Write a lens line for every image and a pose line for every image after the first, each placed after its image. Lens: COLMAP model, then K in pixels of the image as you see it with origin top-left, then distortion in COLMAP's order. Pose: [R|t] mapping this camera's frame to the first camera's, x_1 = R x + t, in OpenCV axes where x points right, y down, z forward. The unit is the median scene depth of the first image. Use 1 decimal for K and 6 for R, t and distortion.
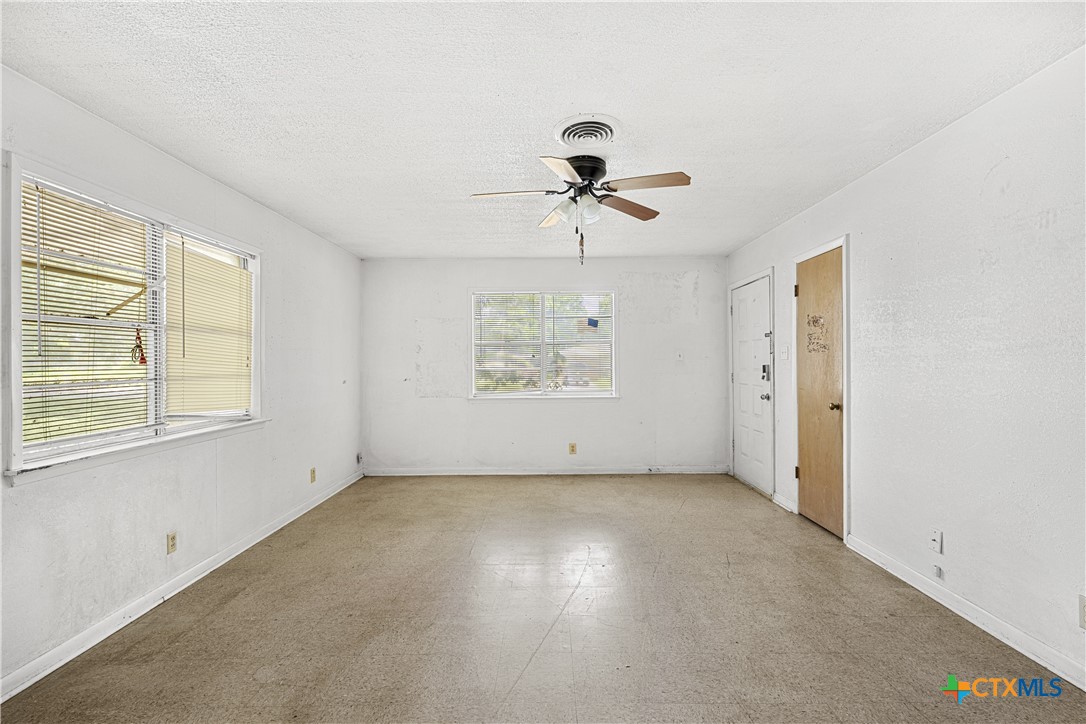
lens RADIAL K [[488.1, 0, 545.7], [0, 488.1, 361.2], [0, 0, 1]] dist [-0.000670, -0.000274]
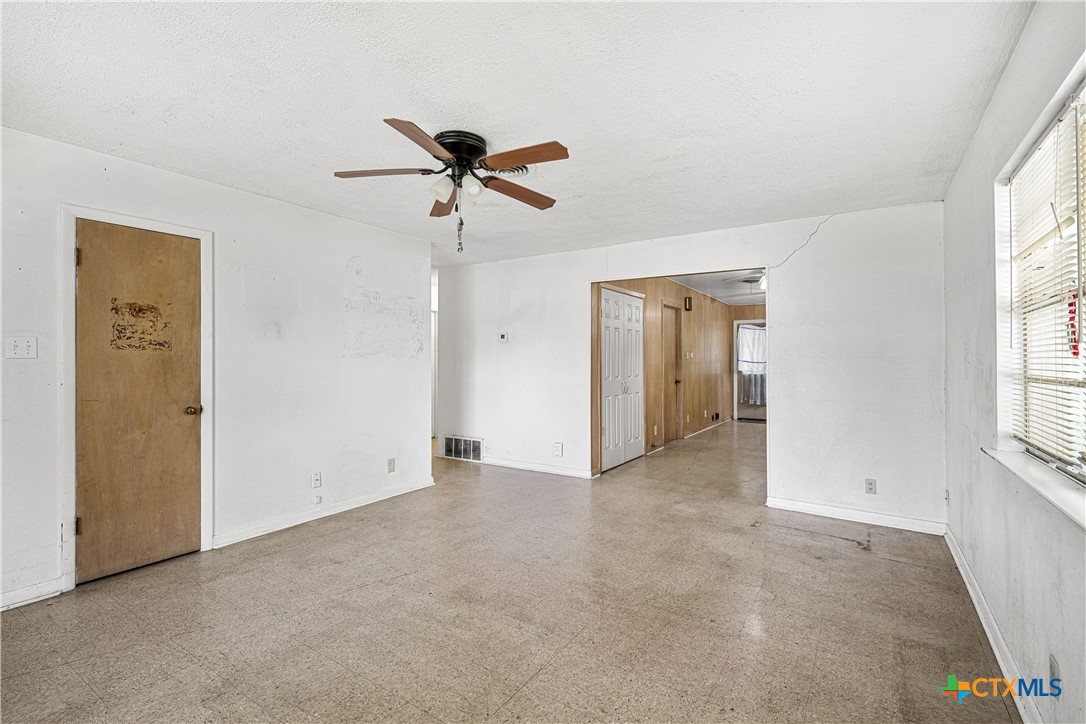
lens RADIAL K [[488.1, 0, 545.7], [0, 488.1, 361.2], [0, 0, 1]] dist [-0.000670, -0.000274]
pose [[-0.840419, 0.006953, 0.541892, -0.541554], [0.006359, 0.999975, -0.002968, 0.008461], [-0.541899, 0.000951, -0.840443, 1.656976]]
